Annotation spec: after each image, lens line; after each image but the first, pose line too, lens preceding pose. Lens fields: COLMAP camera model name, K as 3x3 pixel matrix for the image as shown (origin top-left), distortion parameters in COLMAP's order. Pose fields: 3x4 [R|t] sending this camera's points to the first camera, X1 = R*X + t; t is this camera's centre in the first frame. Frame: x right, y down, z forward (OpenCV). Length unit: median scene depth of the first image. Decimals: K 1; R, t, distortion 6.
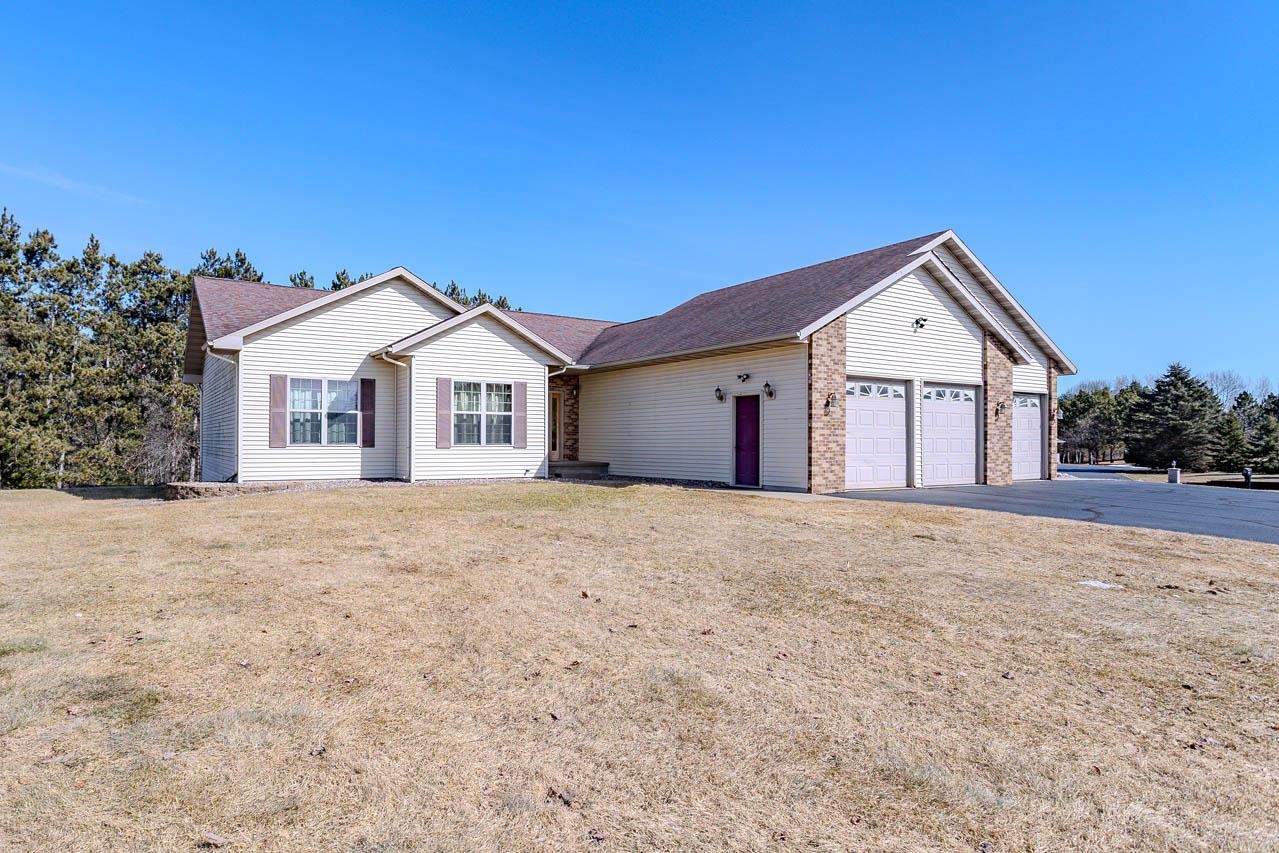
lens RADIAL K [[622.8, 0, 639.5], [0, 622.8, 426.5], [0, 0, 1]] dist [0.000086, 0.000005]
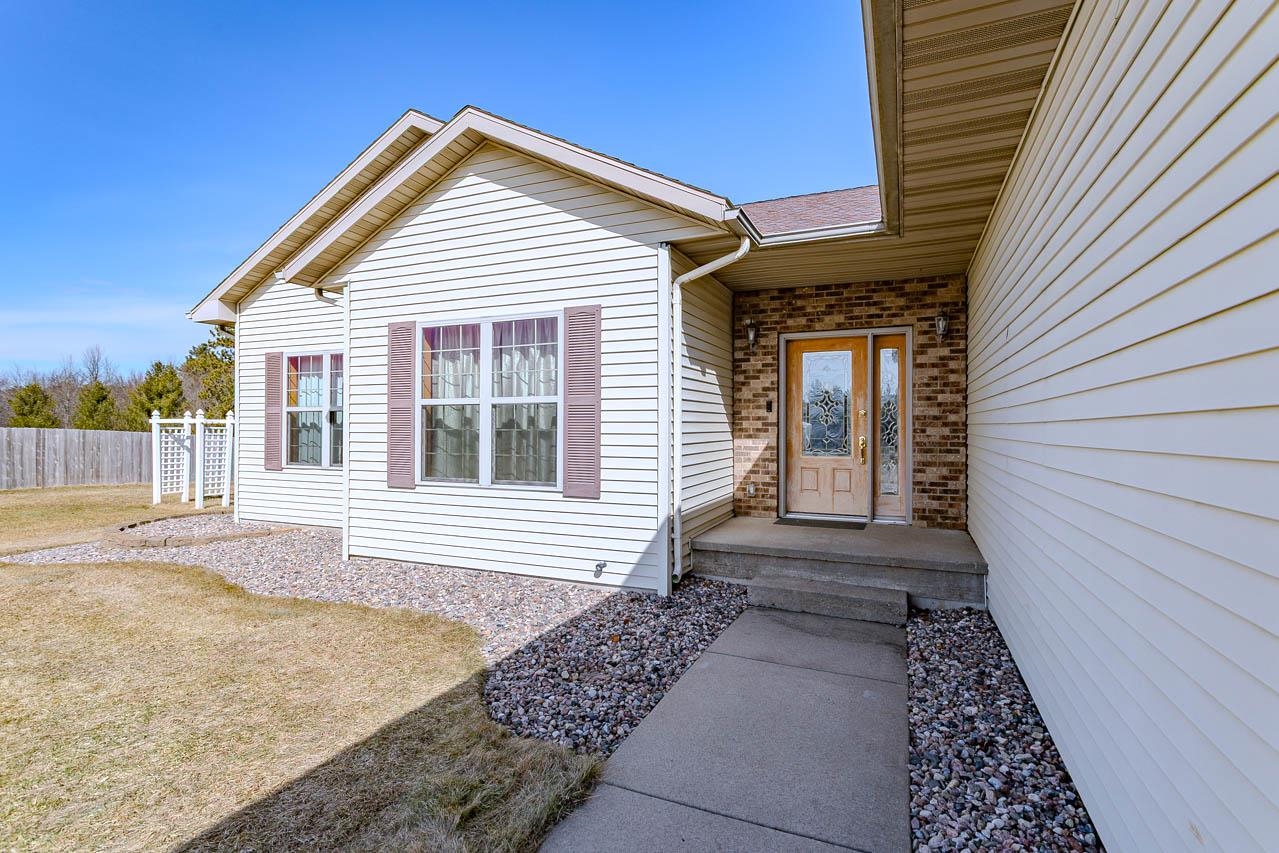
lens RADIAL K [[622.8, 0, 639.5], [0, 622.8, 426.5], [0, 0, 1]] dist [0.000086, 0.000005]
pose [[0.505513, -0.001374, -0.862818, 0.127659], [0.015875, 0.999844, 0.007708, -0.007081], [0.862673, -0.017593, 0.505456, 0.870774]]
